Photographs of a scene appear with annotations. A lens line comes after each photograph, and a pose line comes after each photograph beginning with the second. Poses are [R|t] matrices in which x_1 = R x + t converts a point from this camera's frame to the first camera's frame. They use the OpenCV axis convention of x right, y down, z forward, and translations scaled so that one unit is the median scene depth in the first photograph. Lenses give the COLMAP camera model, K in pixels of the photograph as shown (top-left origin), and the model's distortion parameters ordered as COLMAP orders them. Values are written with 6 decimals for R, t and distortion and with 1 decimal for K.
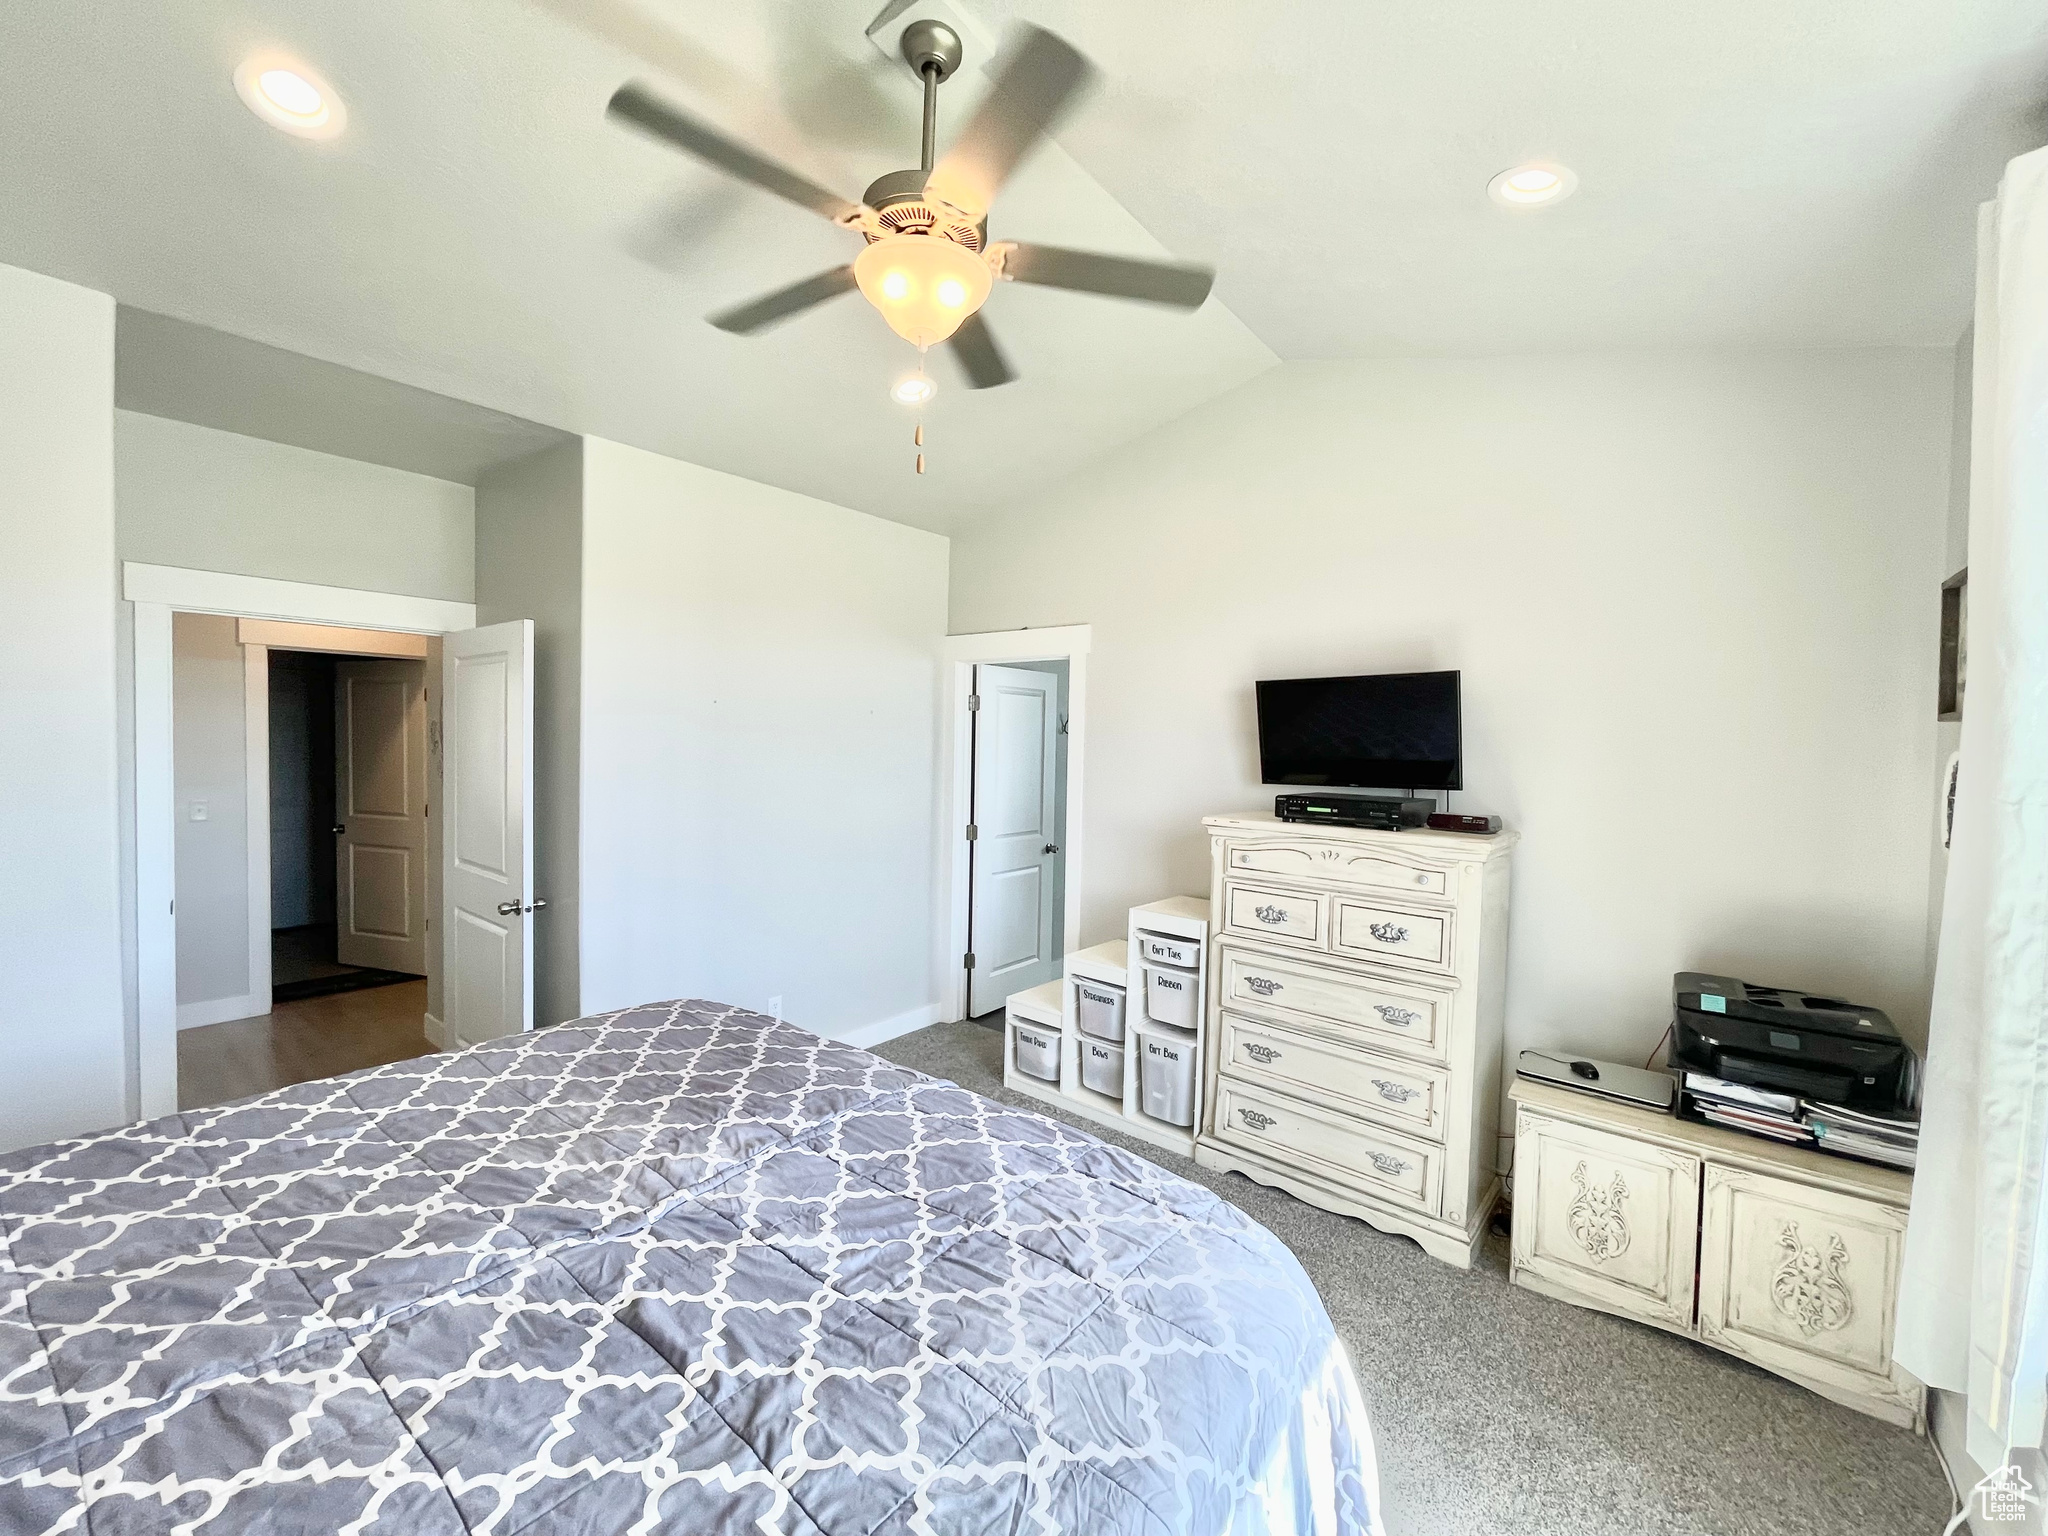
lens RADIAL K [[822.0, 0, 1014.7], [0, 822.0, 767.3], [0, 0, 1]] dist [-0.000274, 0.000608]
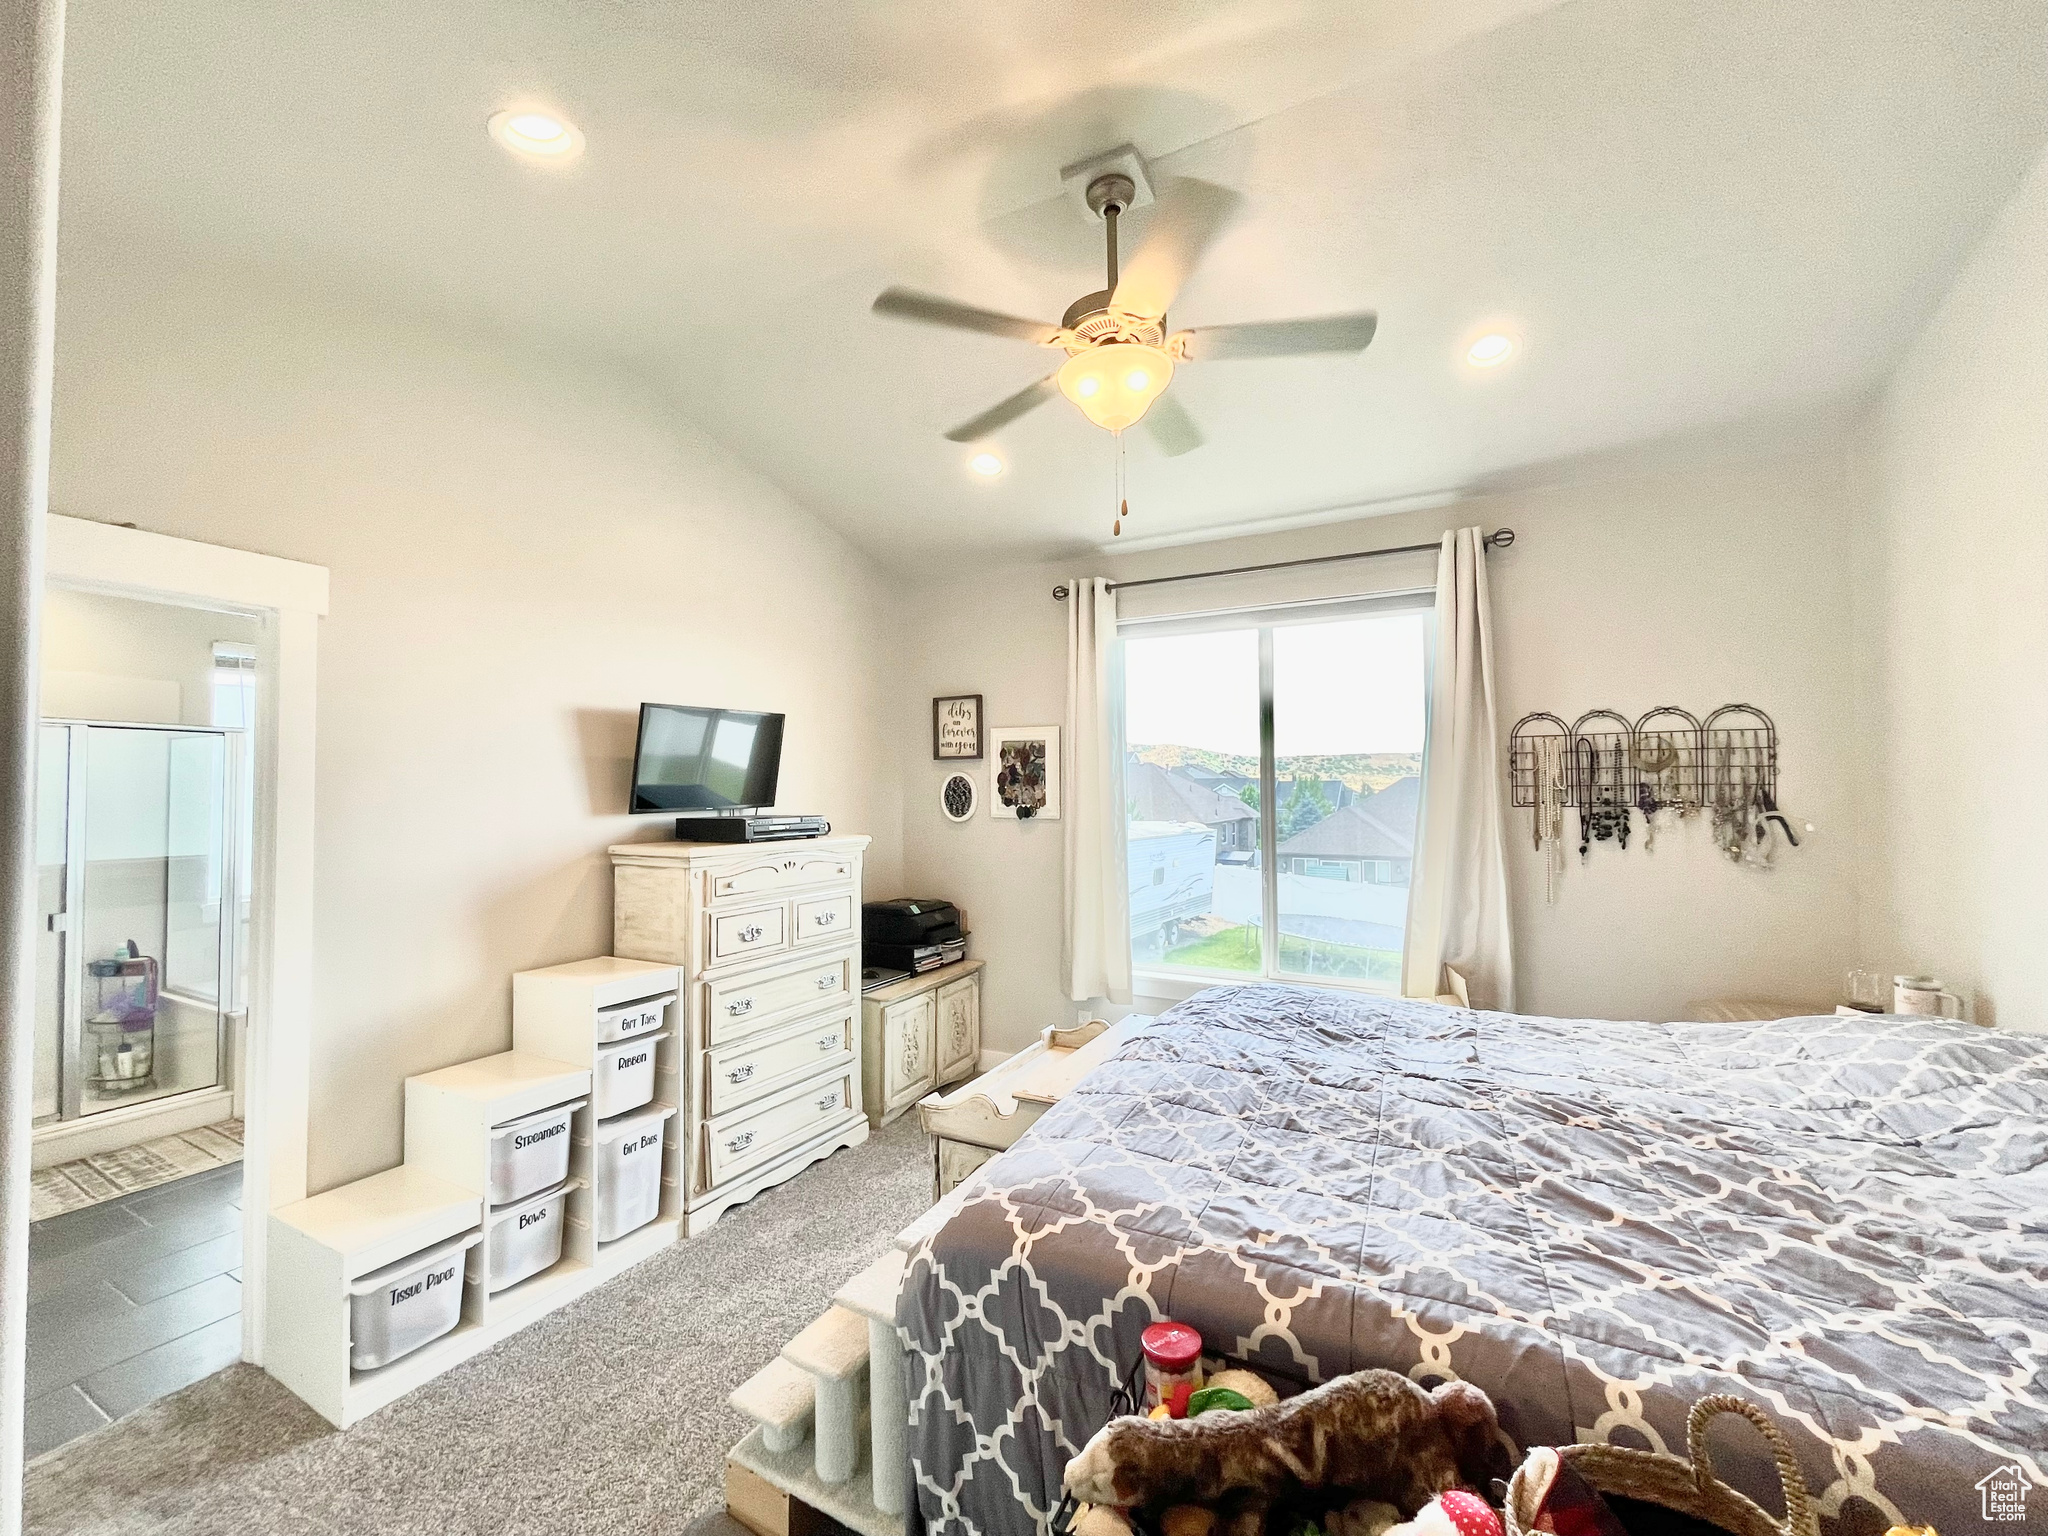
lens RADIAL K [[822.0, 0, 1014.7], [0, 822.0, 767.3], [0, 0, 1]] dist [-0.000274, 0.000608]
pose [[-0.177774, 0.002475, 0.984068, -0.737357], [0.035611, 0.999358, 0.003920, -0.021526], [-0.983427, 0.035740, -0.177748, 0.808671]]
